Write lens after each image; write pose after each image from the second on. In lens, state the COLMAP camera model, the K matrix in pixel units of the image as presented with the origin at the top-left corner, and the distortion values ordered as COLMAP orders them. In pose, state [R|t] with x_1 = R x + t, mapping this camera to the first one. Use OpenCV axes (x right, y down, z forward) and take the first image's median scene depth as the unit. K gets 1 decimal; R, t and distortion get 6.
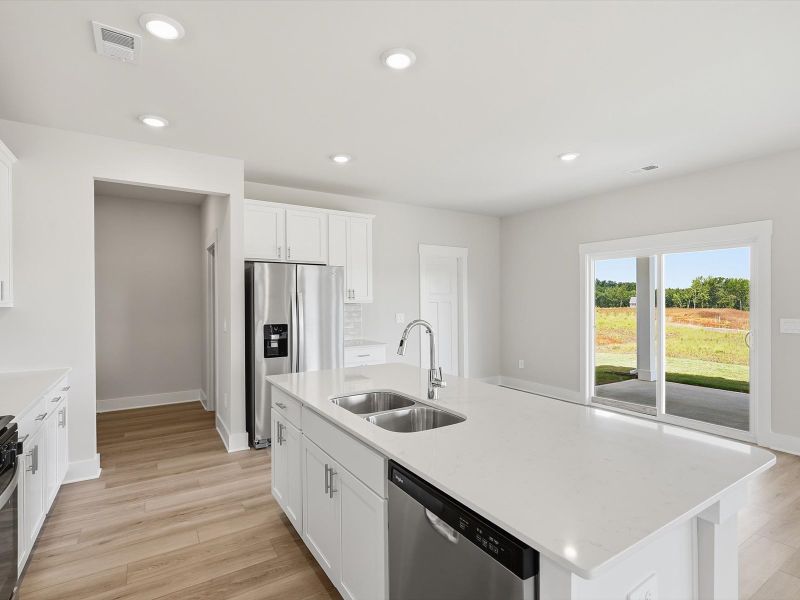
lens RADIAL K [[406.7, 0, 409.7], [0, 406.7, 303.4], [0, 0, 1]] dist [-0.000239, -0.000399]
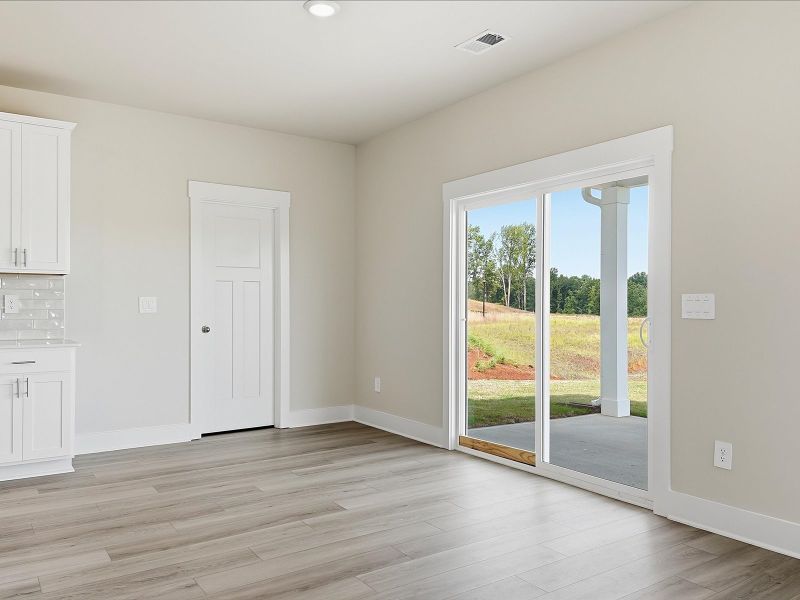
lens RADIAL K [[626.8, 0, 400.0], [0, 626.8, 300.0], [0, 0, 1]] dist [0.045989, -0.002542]
pose [[0.999702, 0.008284, 0.022977, 0.375585], [-0.007984, 0.999882, -0.013111, 0.046410], [-0.023083, 0.012923, 0.999650, 0.080262]]
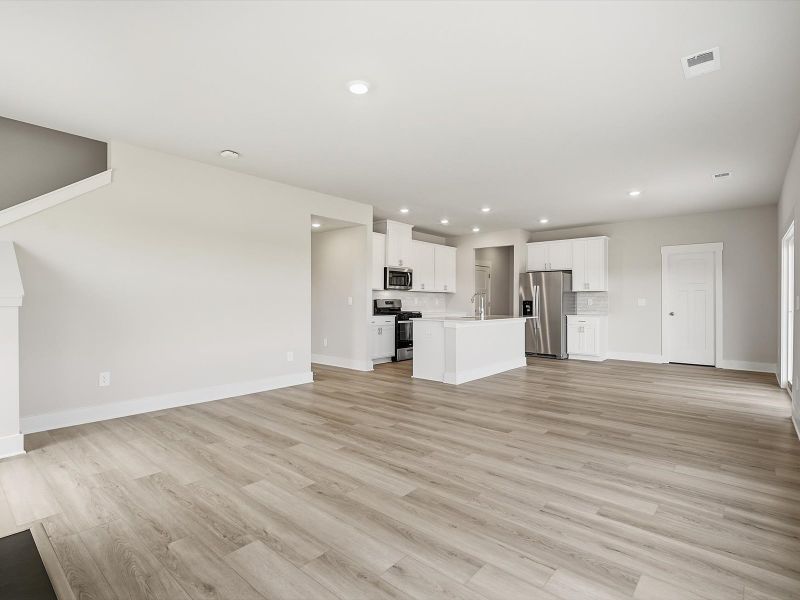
lens RADIAL K [[406.7, 0, 409.7], [0, 406.7, 303.4], [0, 0, 1]] dist [-0.000239, -0.000399]
pose [[0.295399, 0.010534, -0.955316, 1.258151], [-0.008549, 0.999928, 0.008383, 0.041339], [0.955336, 0.005690, 0.295468, -0.209496]]
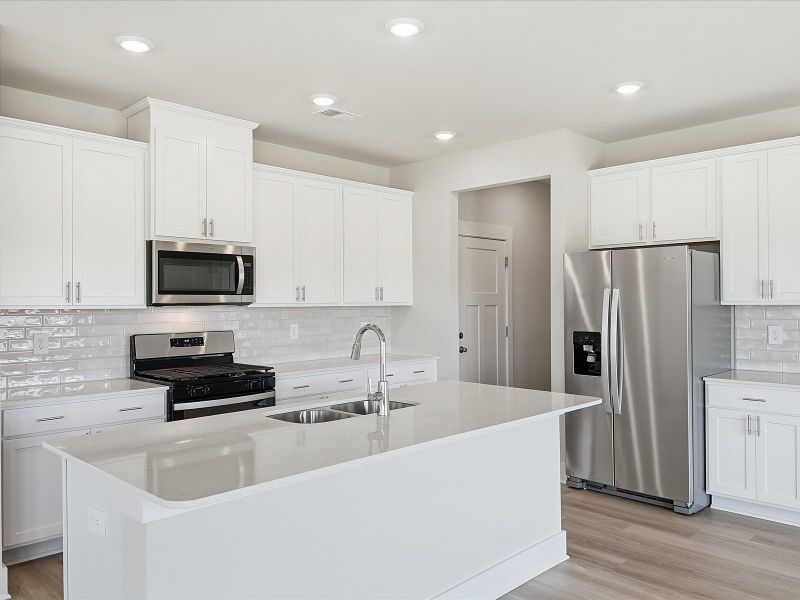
lens RADIAL K [[629.8, 0, 400.0], [0, 629.8, 300.0], [0, 0, 1]] dist [0.000090, -0.001424]
pose [[0.216485, 0.001150, -0.976285, 0.592162], [0.001181, 0.999998, 0.001439, -0.008513], [0.976285, -0.001465, 0.216483, 0.316979]]
